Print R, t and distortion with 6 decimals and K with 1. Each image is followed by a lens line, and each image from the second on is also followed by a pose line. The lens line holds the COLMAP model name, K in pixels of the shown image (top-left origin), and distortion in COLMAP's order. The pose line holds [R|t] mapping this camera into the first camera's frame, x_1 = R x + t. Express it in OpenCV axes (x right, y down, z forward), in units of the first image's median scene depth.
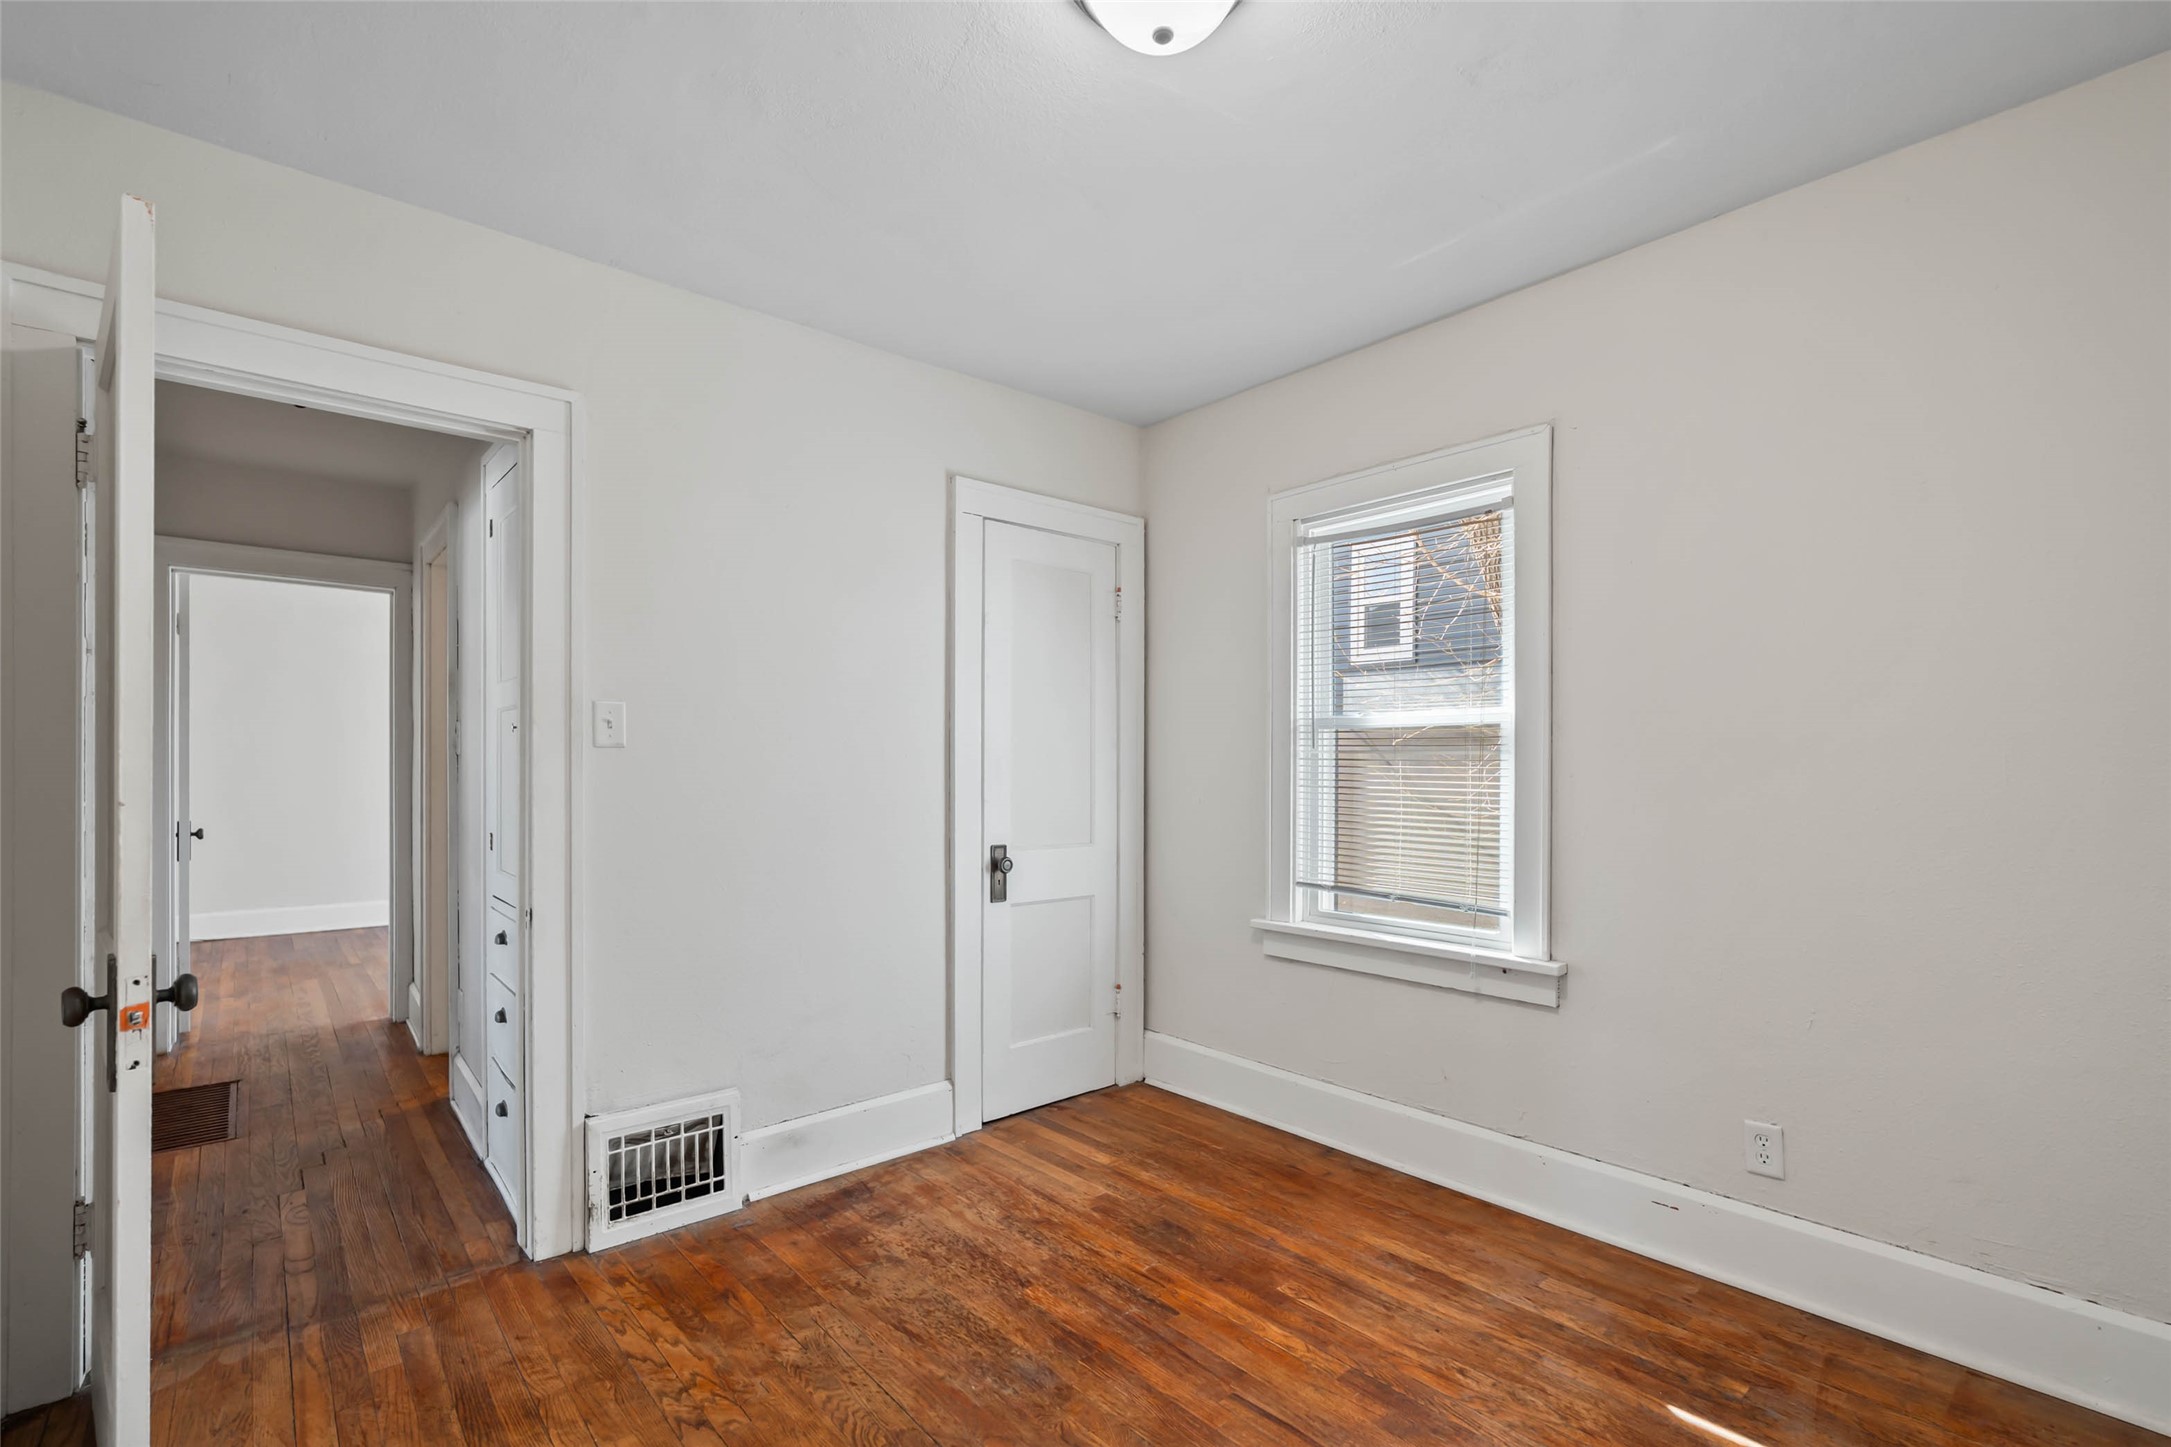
lens RADIAL K [[956.8, 0, 1133.2], [0, 956.8, 762.9], [0, 0, 1]] dist [-0.009804, 0.002624]
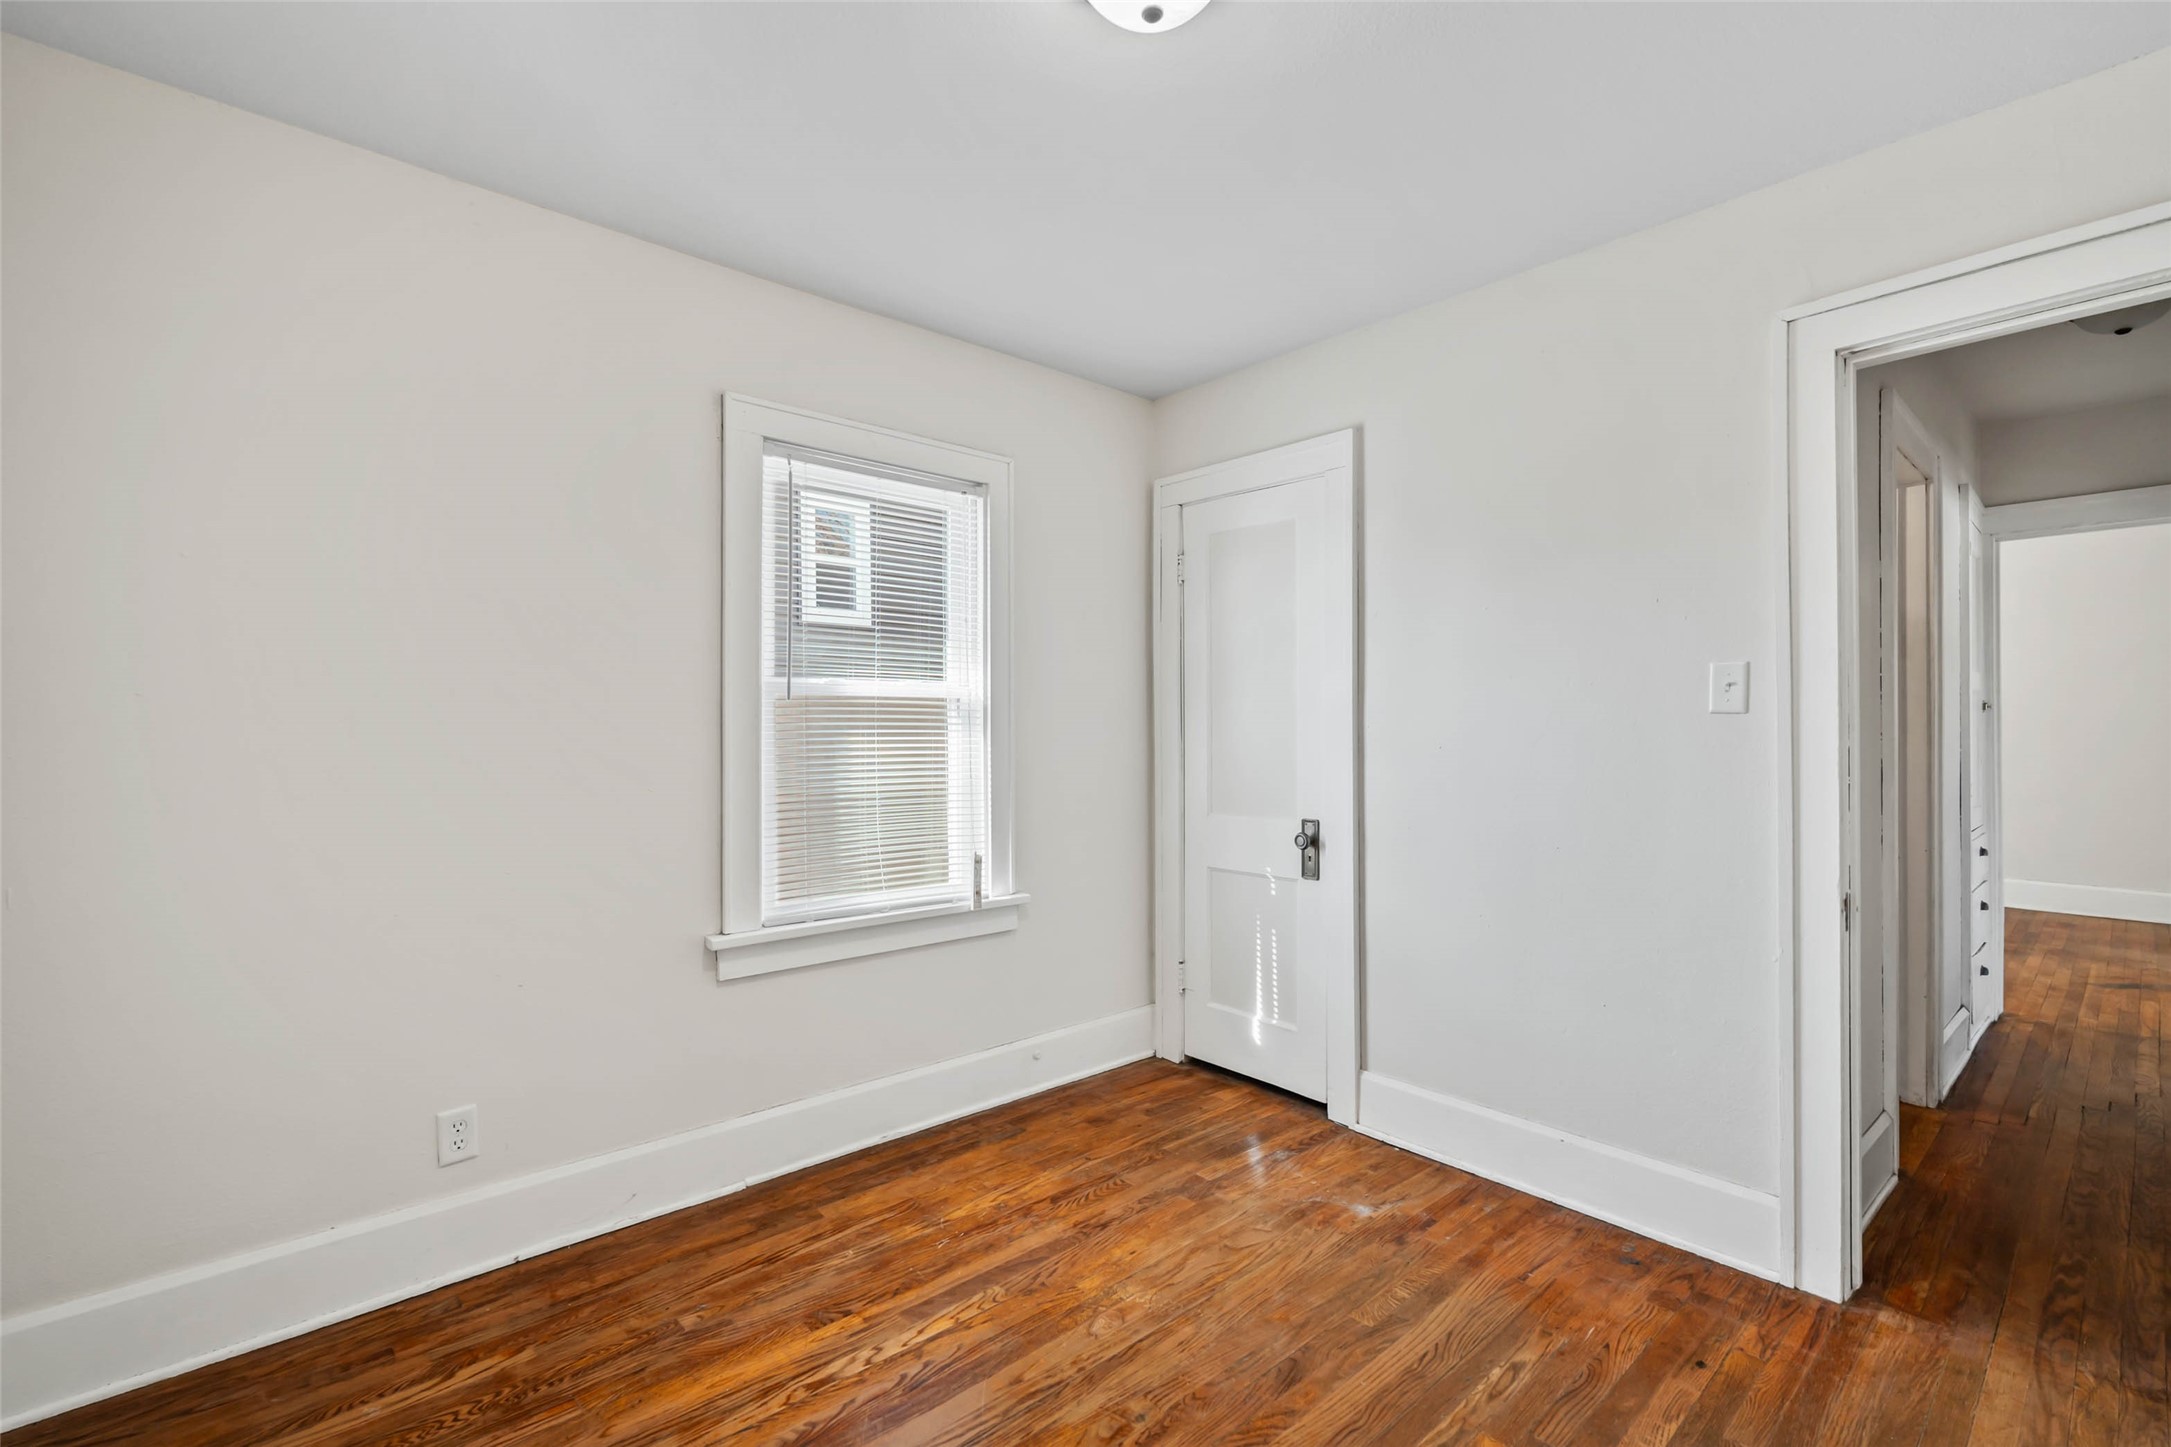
lens RADIAL K [[956.8, 0, 1090.0], [0, 956.8, 724.7], [0, 0, 1]] dist [-0.009804, 0.002624]
pose [[0.013950, 0.003627, 0.999896, -0.818122], [0.000875, 0.999993, -0.003640, -0.005904], [-0.999902, 0.000926, 0.013947, 0.899331]]
